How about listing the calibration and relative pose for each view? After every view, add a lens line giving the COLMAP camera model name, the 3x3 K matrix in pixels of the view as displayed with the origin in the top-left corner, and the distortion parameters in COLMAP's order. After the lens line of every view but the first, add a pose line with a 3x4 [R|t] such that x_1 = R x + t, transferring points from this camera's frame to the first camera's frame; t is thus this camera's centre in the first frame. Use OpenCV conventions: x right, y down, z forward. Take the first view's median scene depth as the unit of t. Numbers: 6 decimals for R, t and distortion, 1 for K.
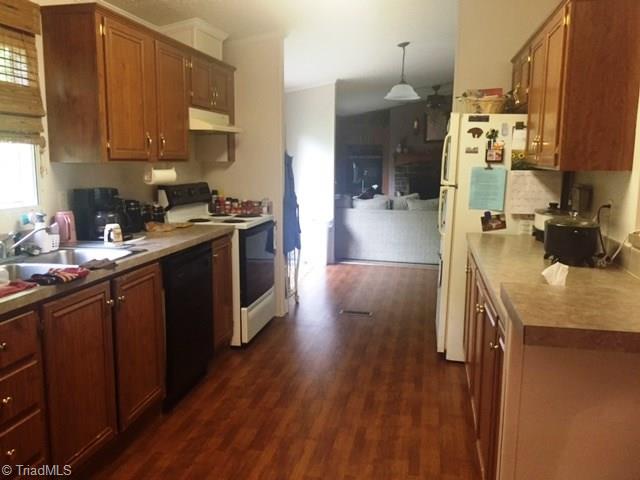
lens RADIAL K [[545.9, 0, 322.7], [0, 545.9, 240.1], [0, 0, 1]] dist [0.042151, -0.015055]
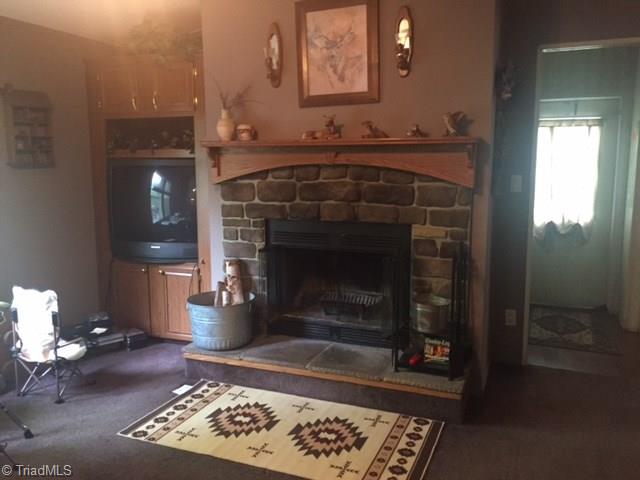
lens RADIAL K [[545.9, 0, 323.6], [0, 545.9, 237.9], [0, 0, 1]] dist [0.042151, -0.015055]
pose [[0.983067, 0.013105, -0.182779, 0.252693], [-0.013703, 0.999904, -0.002007, -0.104098], [0.182735, 0.004477, 0.983152, 0.707148]]
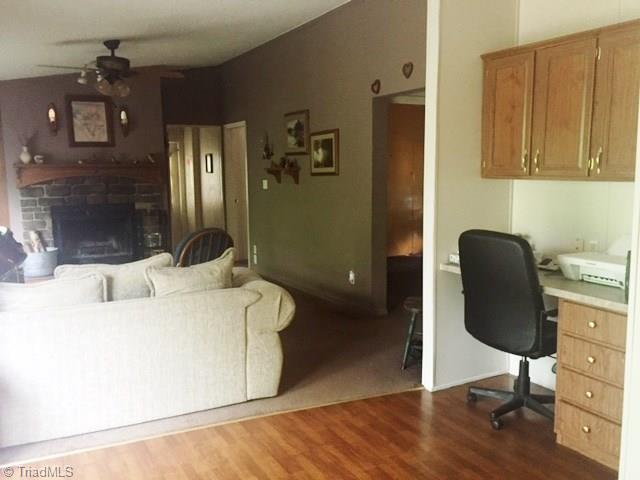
lens RADIAL K [[545.9, 0, 317.8], [0, 545.9, 238.5], [0, 0, 1]] dist [0.042151, -0.015055]
pose [[0.746338, -0.098647, 0.658217, -0.016777], [0.113008, 0.993378, 0.020741, -0.060988], [-0.655904, 0.058904, 0.752543, 0.385128]]
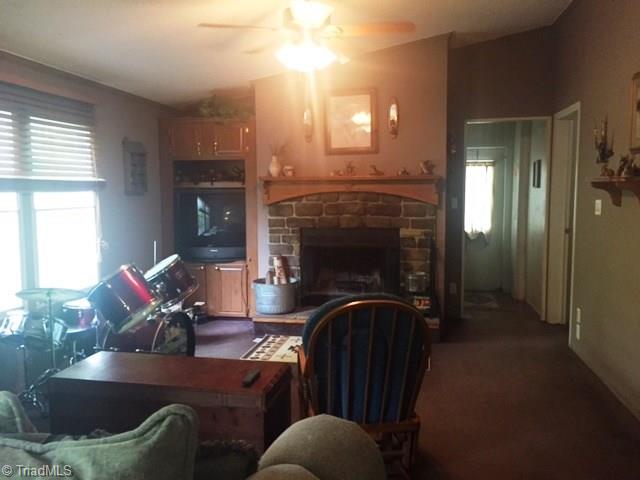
lens RADIAL K [[545.9, 0, 317.8], [0, 545.9, 242.7], [0, 0, 1]] dist [0.042151, -0.015055]
pose [[0.999796, -0.016162, 0.012150, 0.170700], [0.016700, 0.998820, -0.045607, -0.080384], [-0.011399, 0.045800, 0.998886, 0.536541]]
